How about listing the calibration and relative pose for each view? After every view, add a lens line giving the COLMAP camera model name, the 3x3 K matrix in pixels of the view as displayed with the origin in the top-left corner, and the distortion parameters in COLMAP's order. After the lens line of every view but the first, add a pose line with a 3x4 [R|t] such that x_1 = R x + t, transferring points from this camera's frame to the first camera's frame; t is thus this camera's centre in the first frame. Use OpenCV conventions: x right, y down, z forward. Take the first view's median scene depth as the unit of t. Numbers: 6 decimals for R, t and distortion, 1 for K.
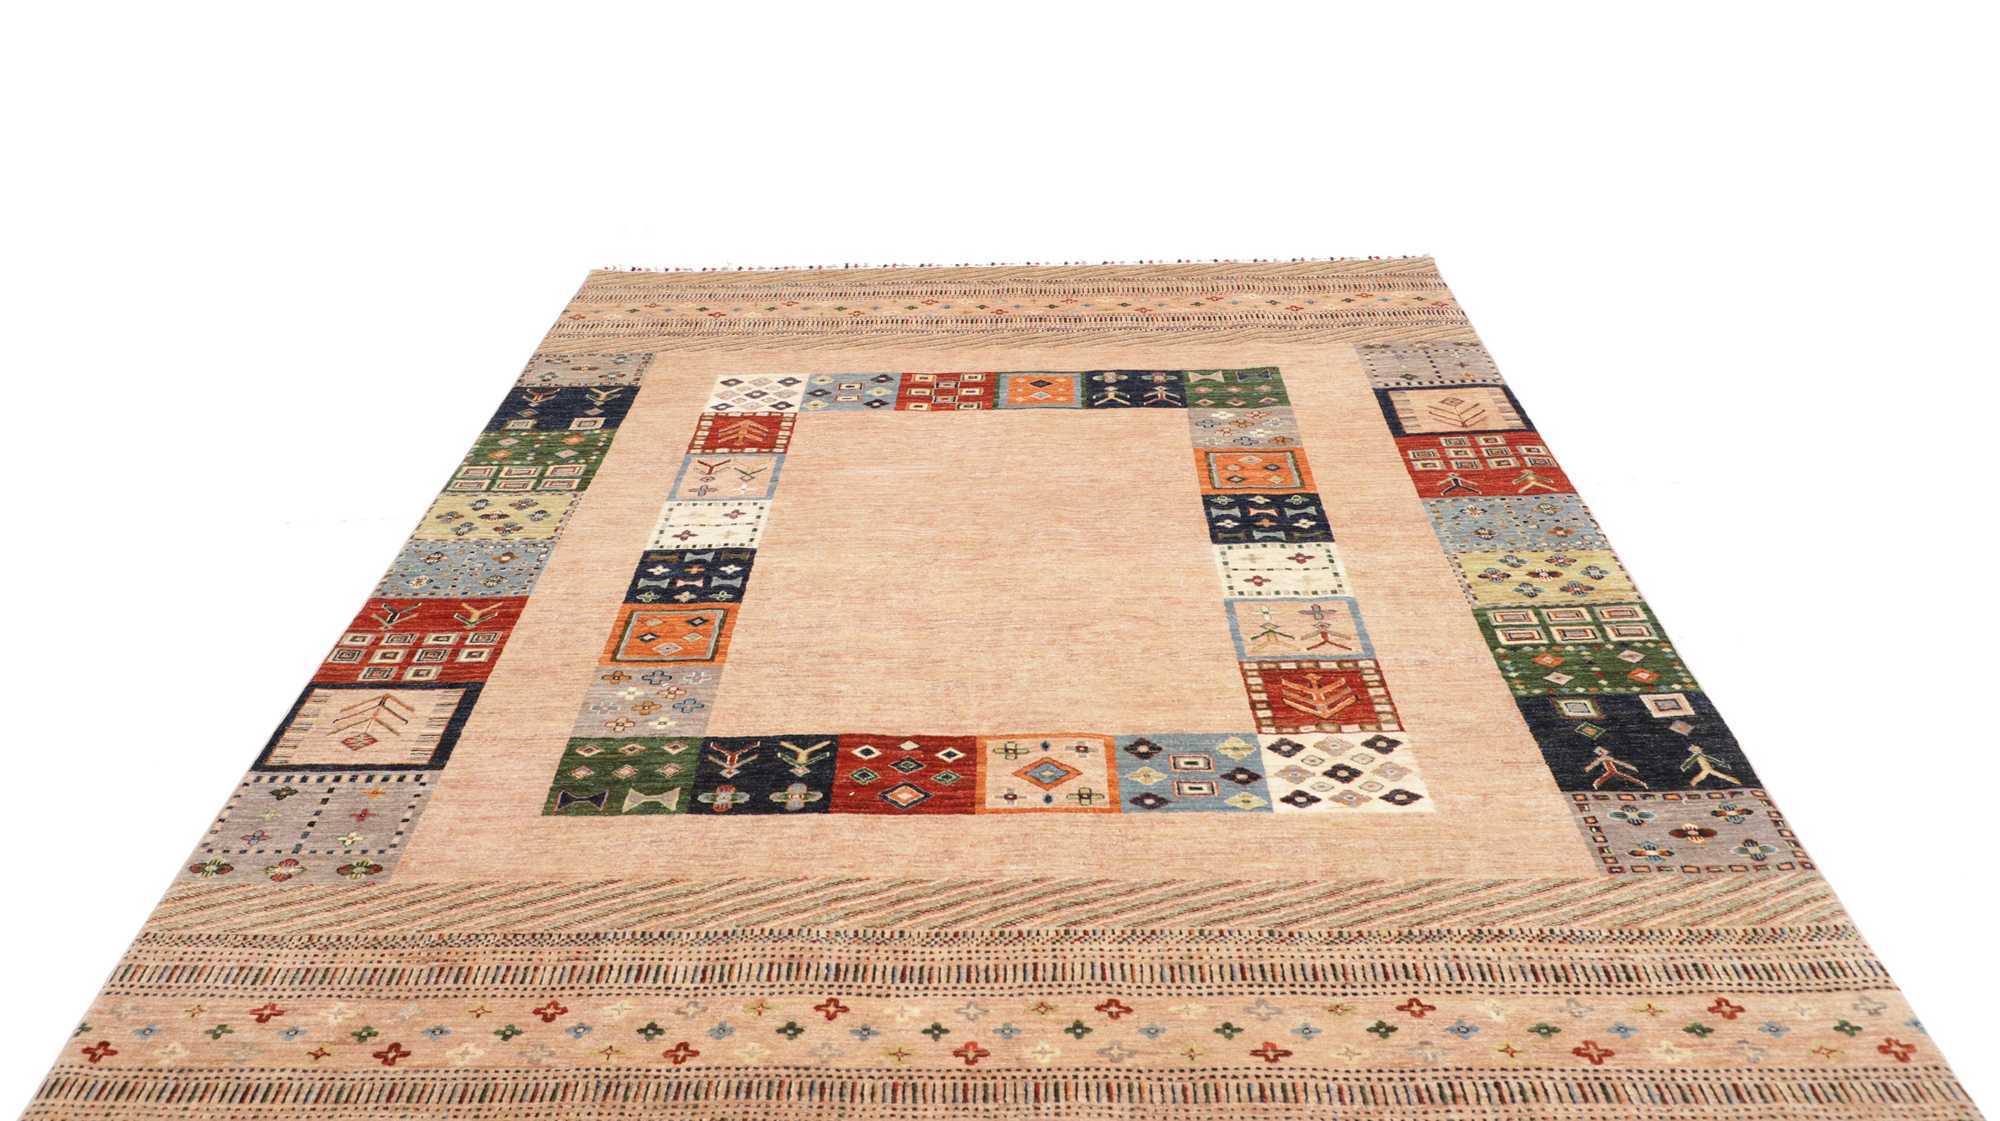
lens RADIAL K [[1841.9, 0, 924.4], [0, 1841.9, 561.6], [0, 0, 1]] dist [-0.005967, 0.014714]
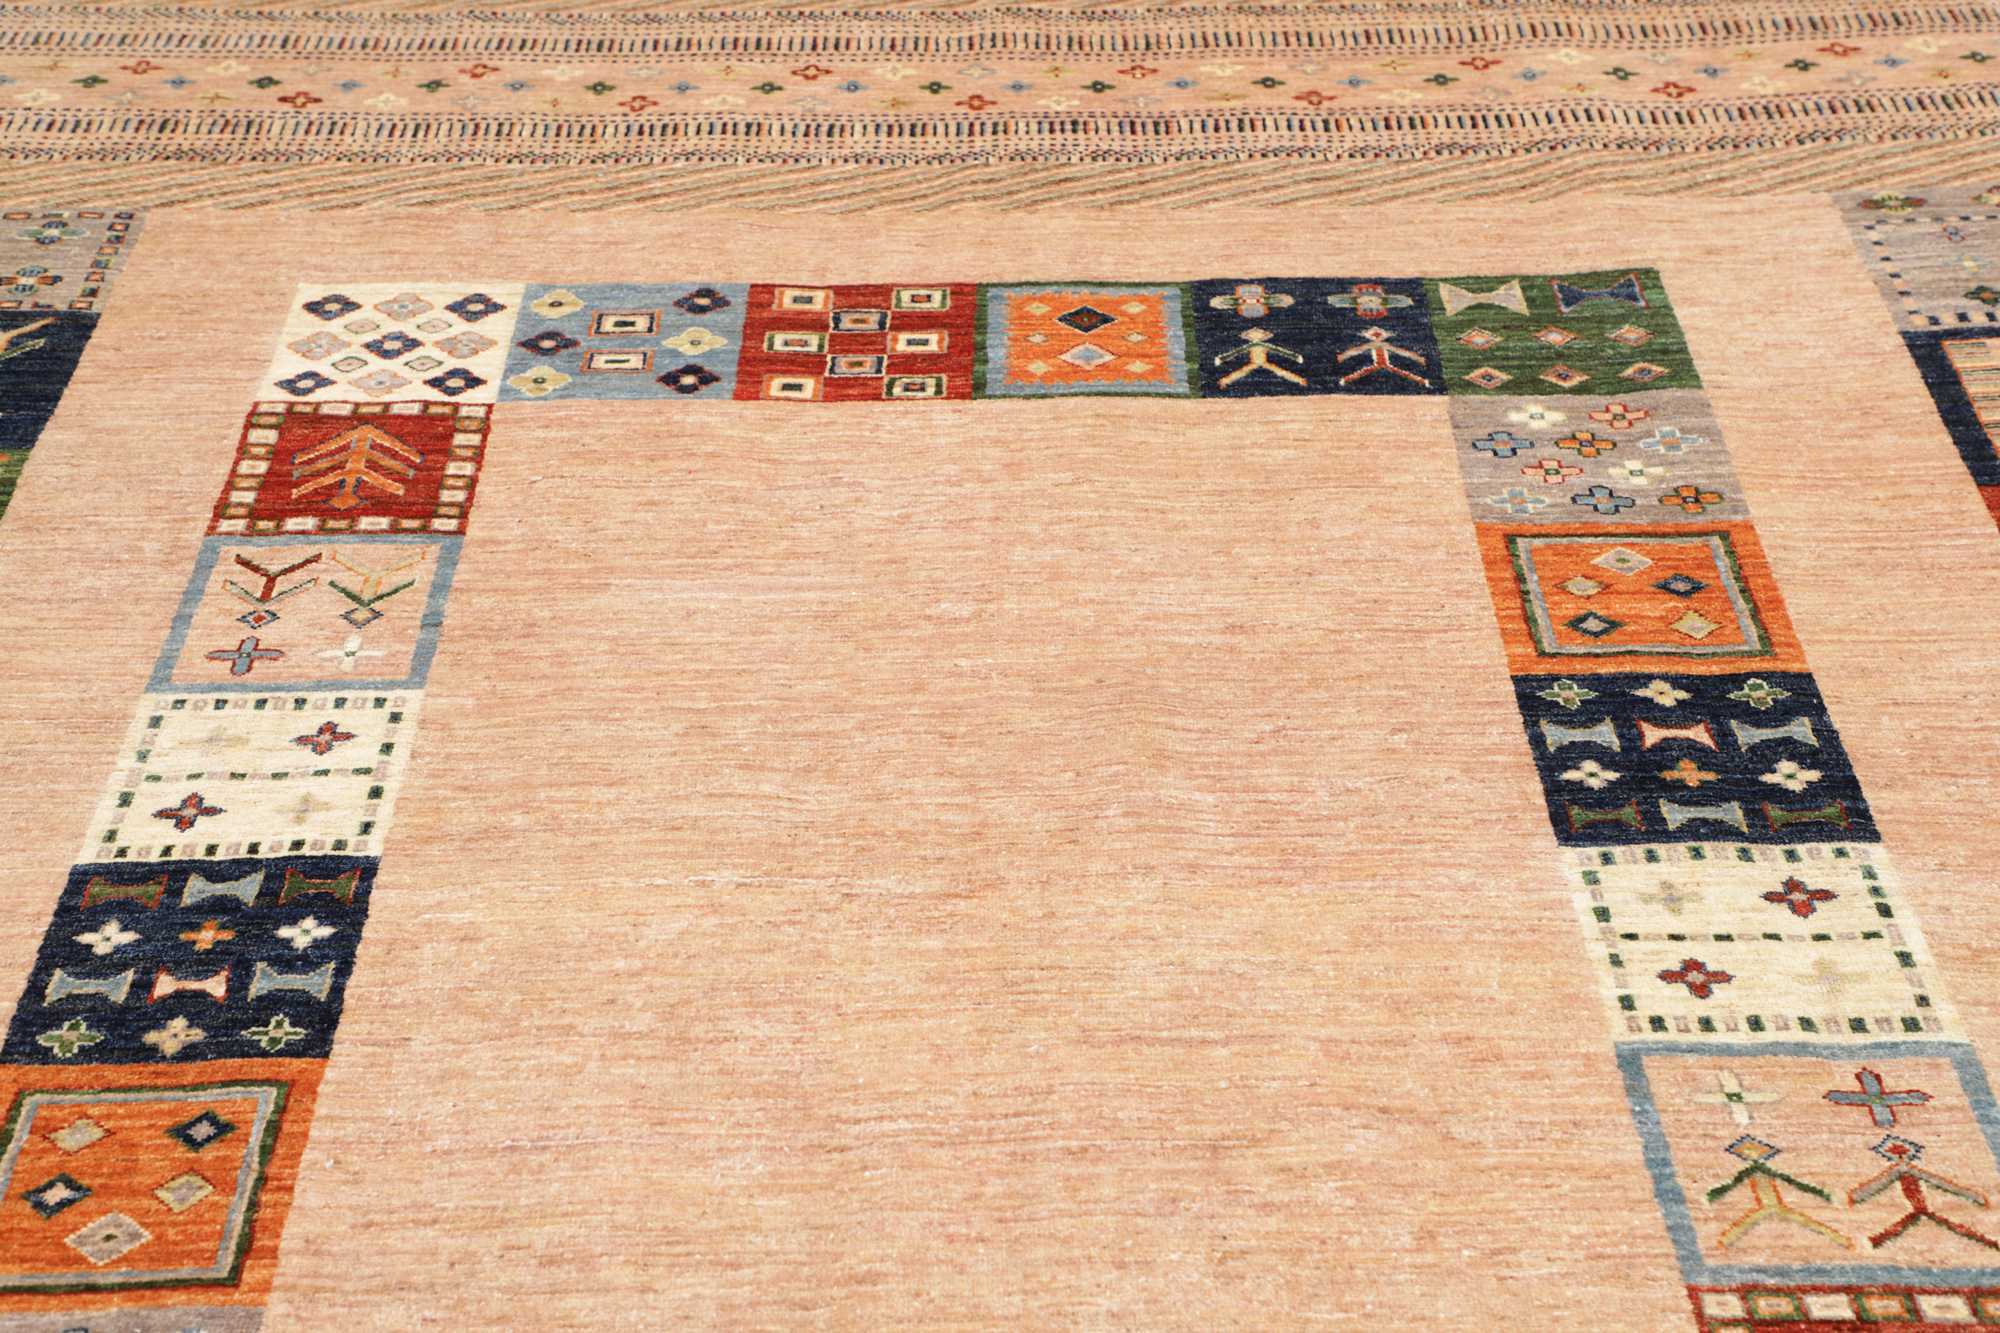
lens RADIAL K [[3107.5, 0, 1000.0], [0, 3107.5, 666.5], [0, 0, 1]] dist [0.230941, 0.097218]
pose [[0.997877, -0.018761, 0.062362, -0.001750], [0.010600, 0.991626, 0.128705, -0.128639], [-0.064255, -0.127771, 0.989720, 0.345894]]
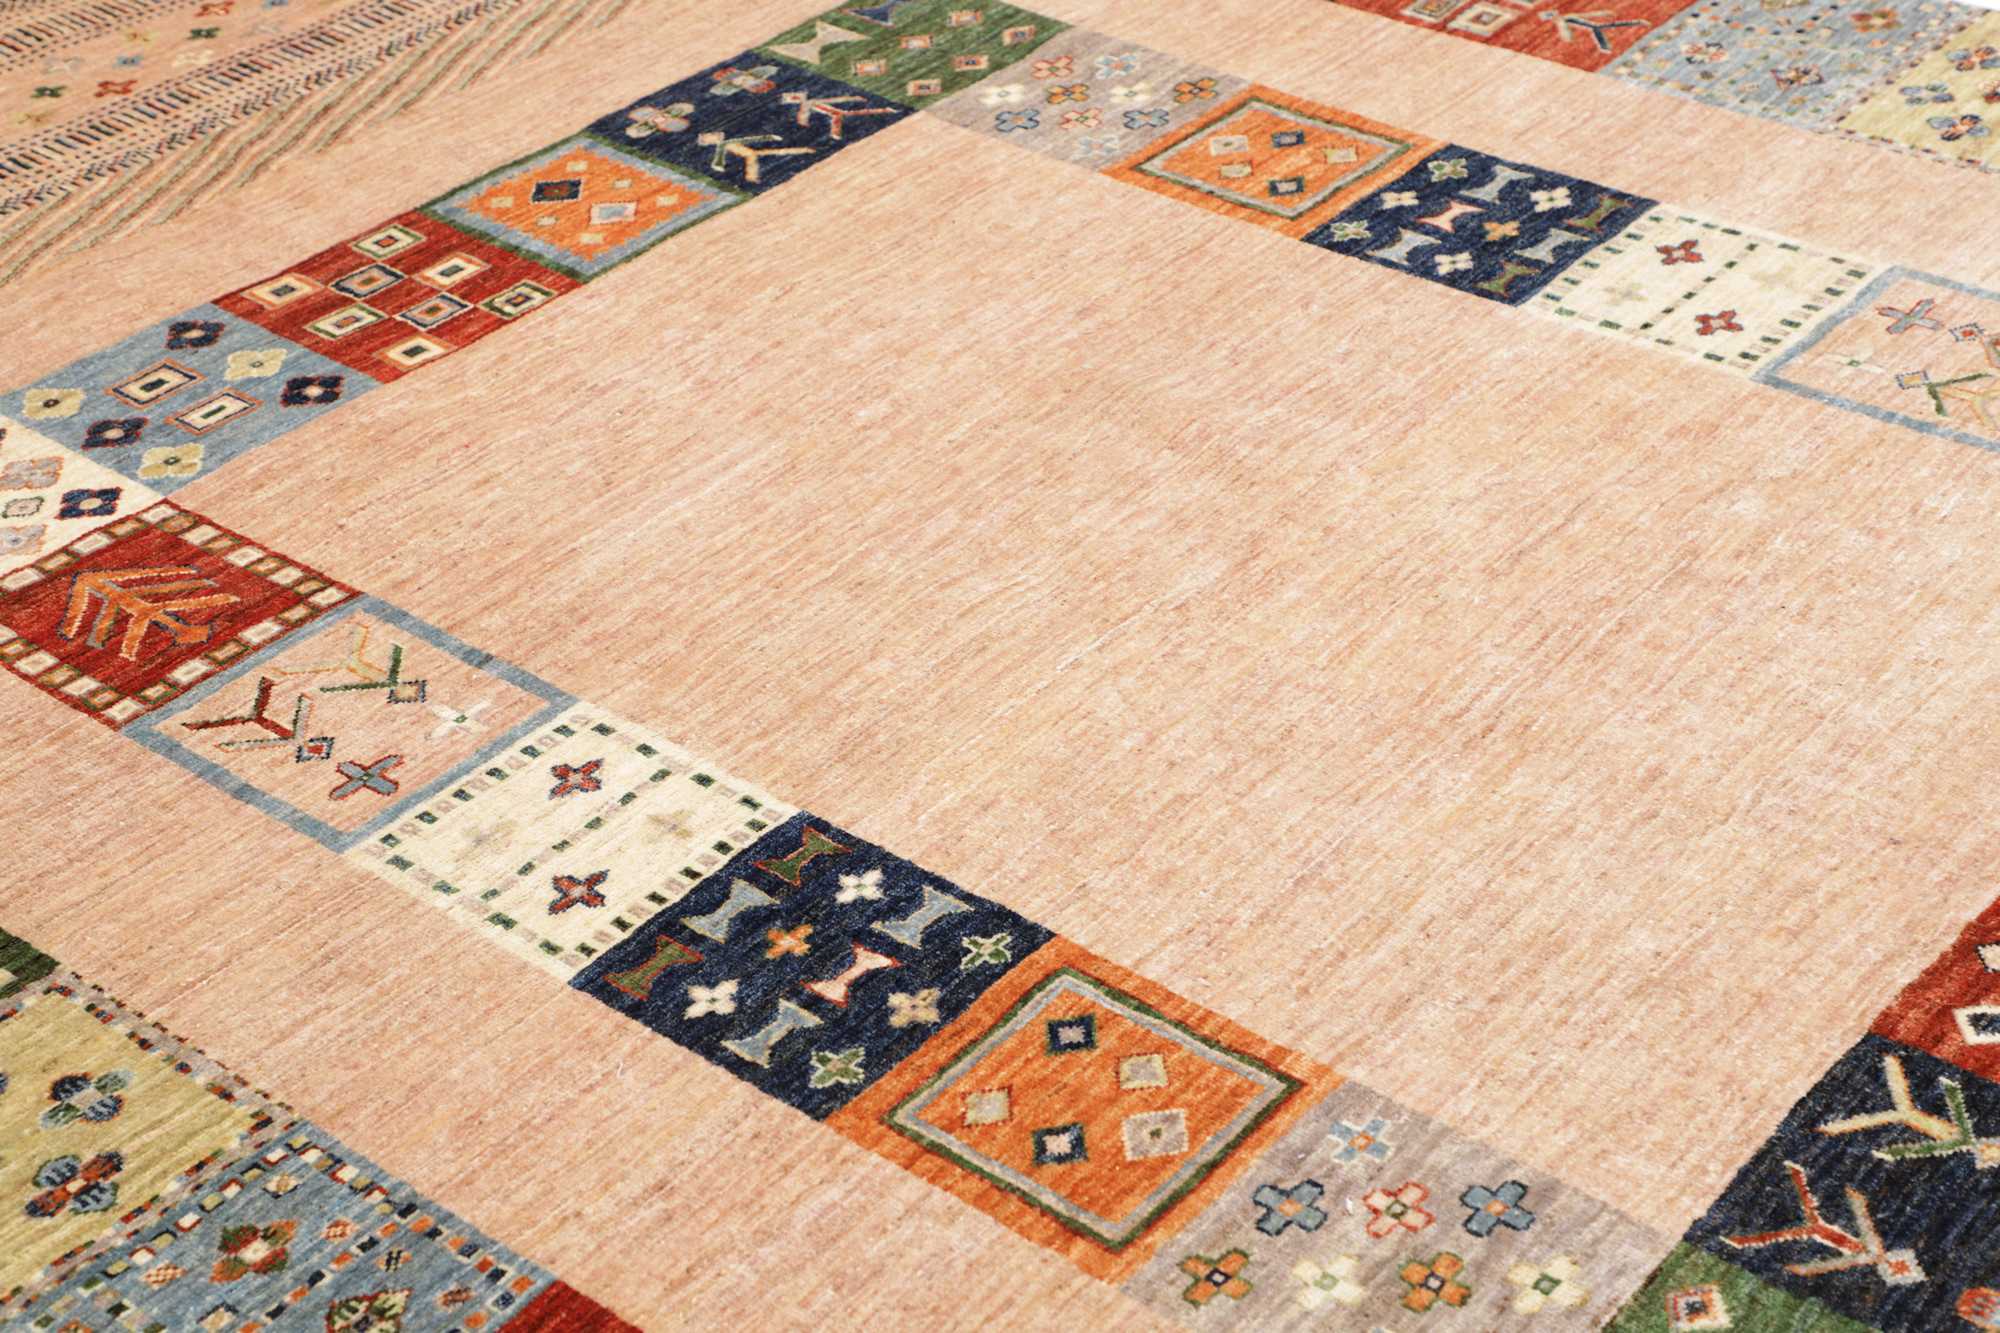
lens RADIAL K [[3157.2, 0, 992.0], [0, 3157.2, 693.3], [0, 0, 1]] dist [0.240220, 0.052074]
pose [[0.582136, -0.451484, 0.676224, -0.468201], [0.376355, 0.886834, 0.268109, -0.175908], [-0.720746, 0.098424, 0.686177, 0.548793]]
